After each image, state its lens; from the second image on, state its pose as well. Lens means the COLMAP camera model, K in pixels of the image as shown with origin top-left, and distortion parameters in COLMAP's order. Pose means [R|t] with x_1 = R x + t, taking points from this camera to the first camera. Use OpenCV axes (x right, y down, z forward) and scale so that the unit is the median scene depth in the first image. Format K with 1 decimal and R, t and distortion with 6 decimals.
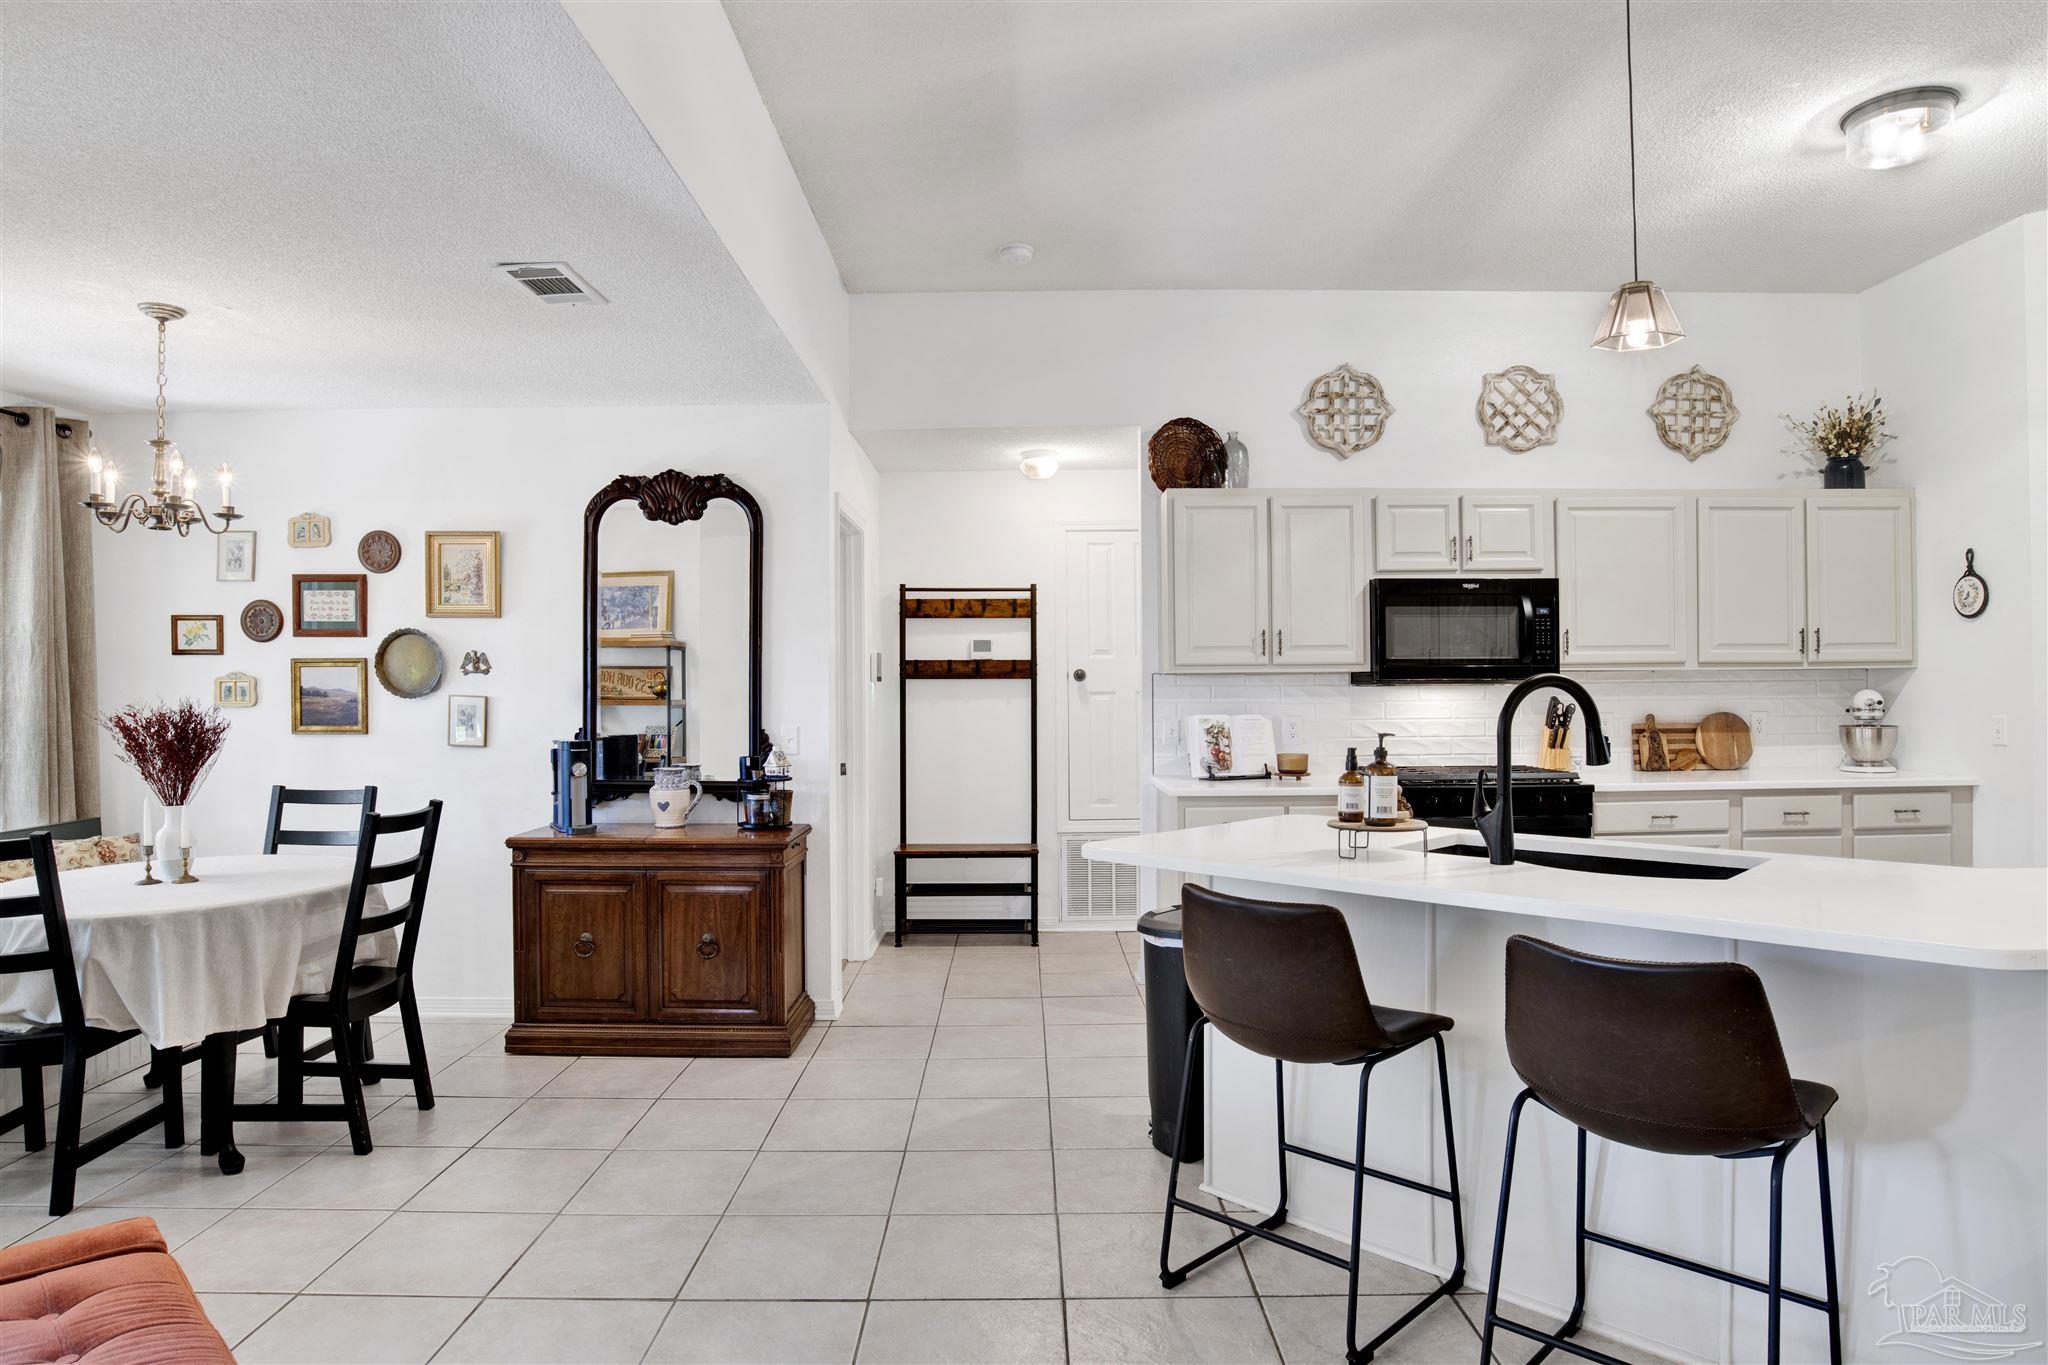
lens RADIAL K [[1219.0, 0, 1020.3], [0, 1219.0, 683.0], [0, 0, 1]] dist [-0.001739, -0.000276]
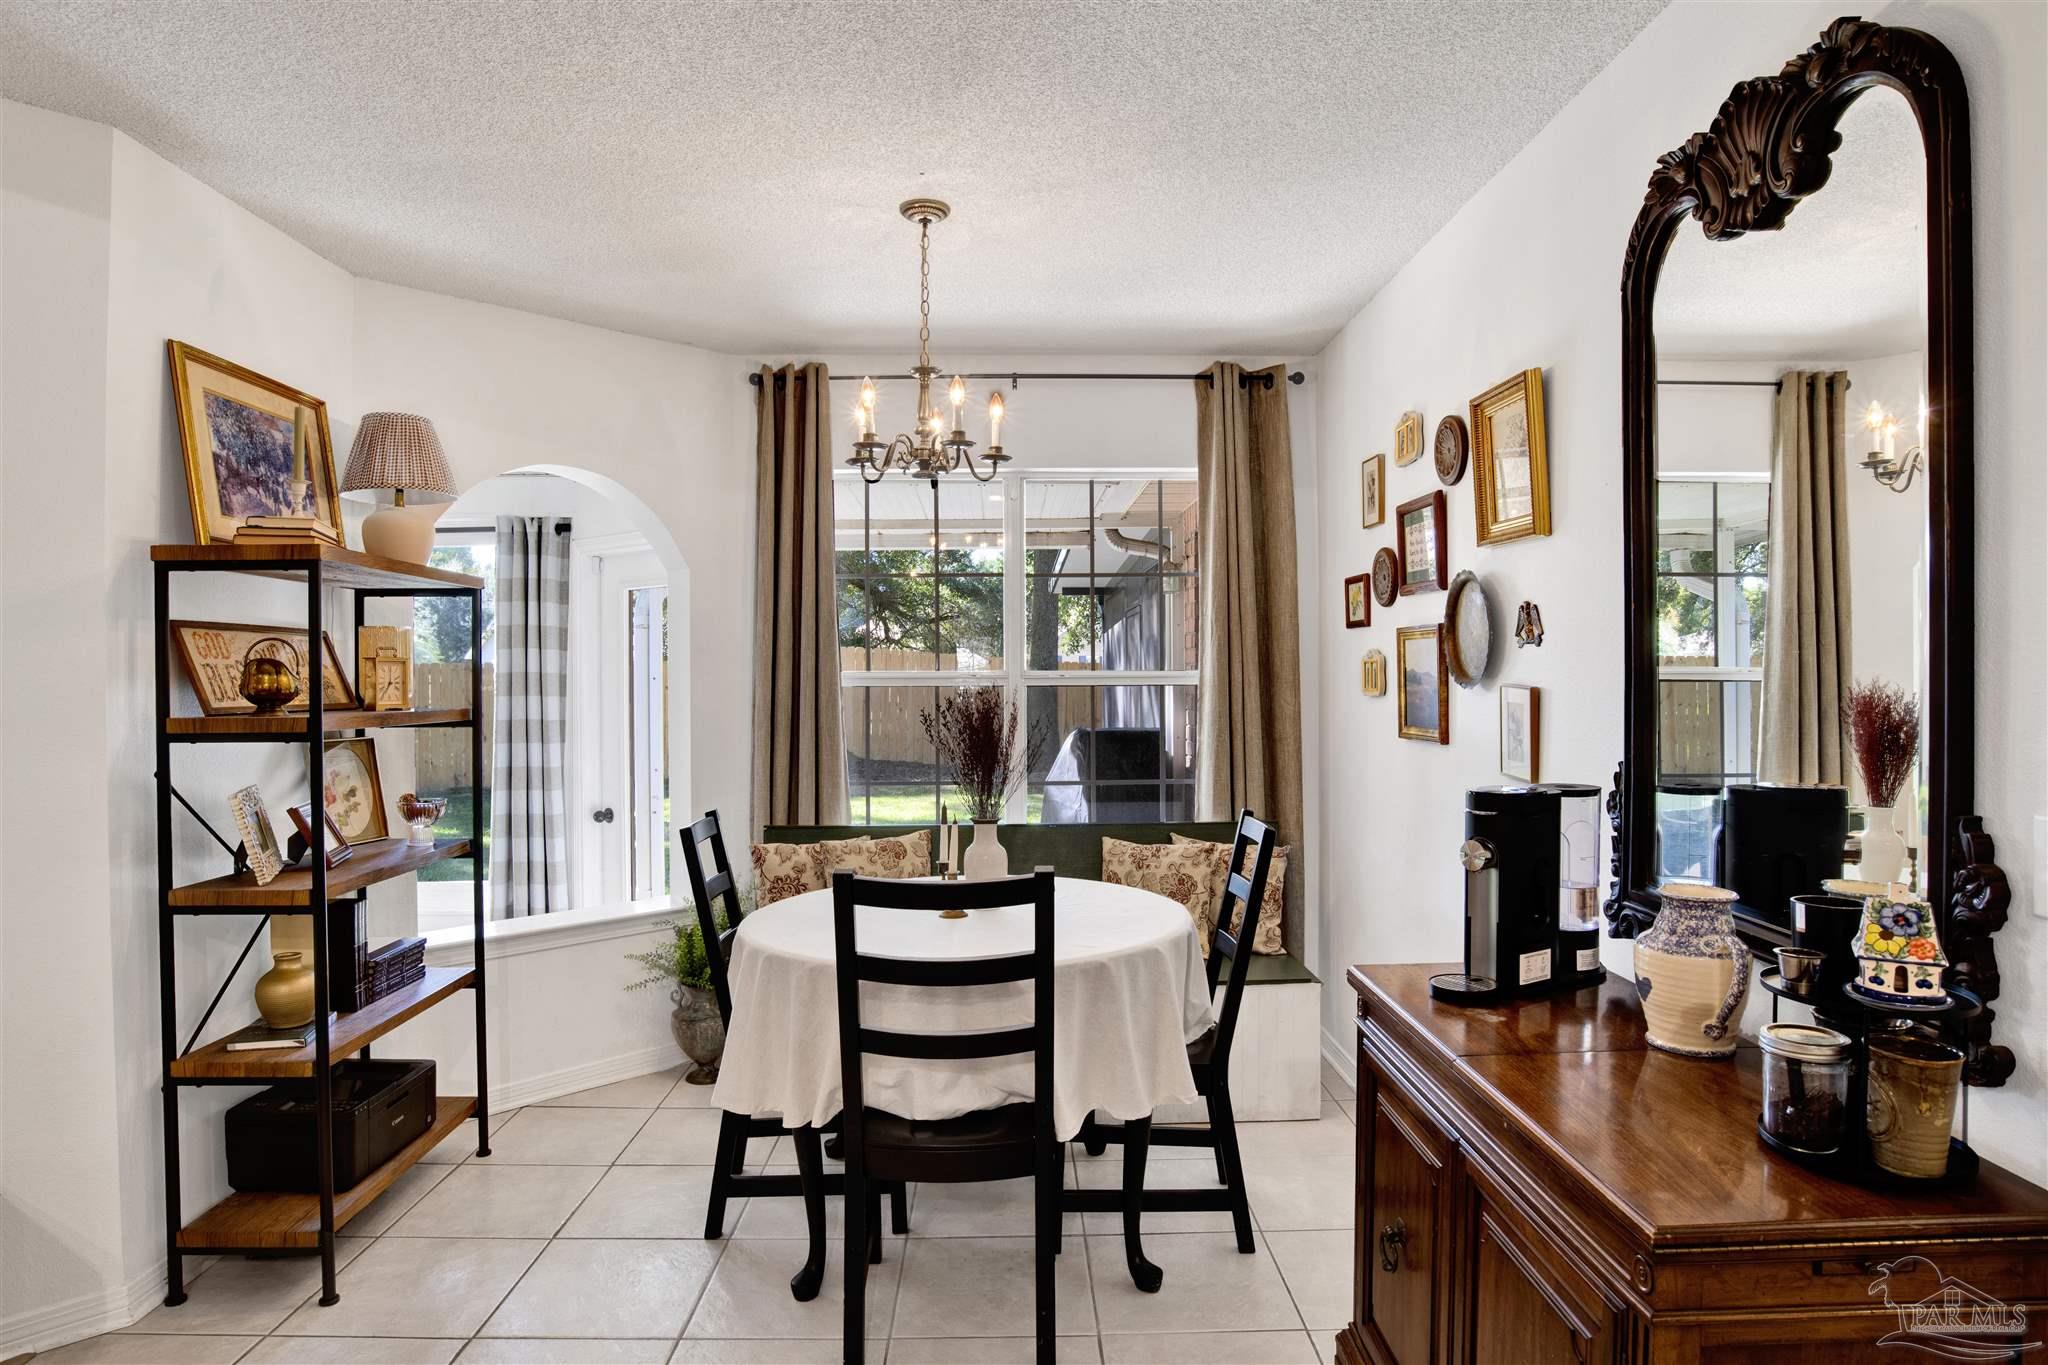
lens RADIAL K [[1112.6, 0, 1026.1], [0, 1112.6, 684.0], [0, 0, 1]] dist [-0.004268, -0.001489]
pose [[0.010701, 0.006137, -0.999924, 0.046731], [0.005332, 0.999967, 0.006194, 0.003228], [0.999929, -0.005398, 0.010668, 0.772152]]
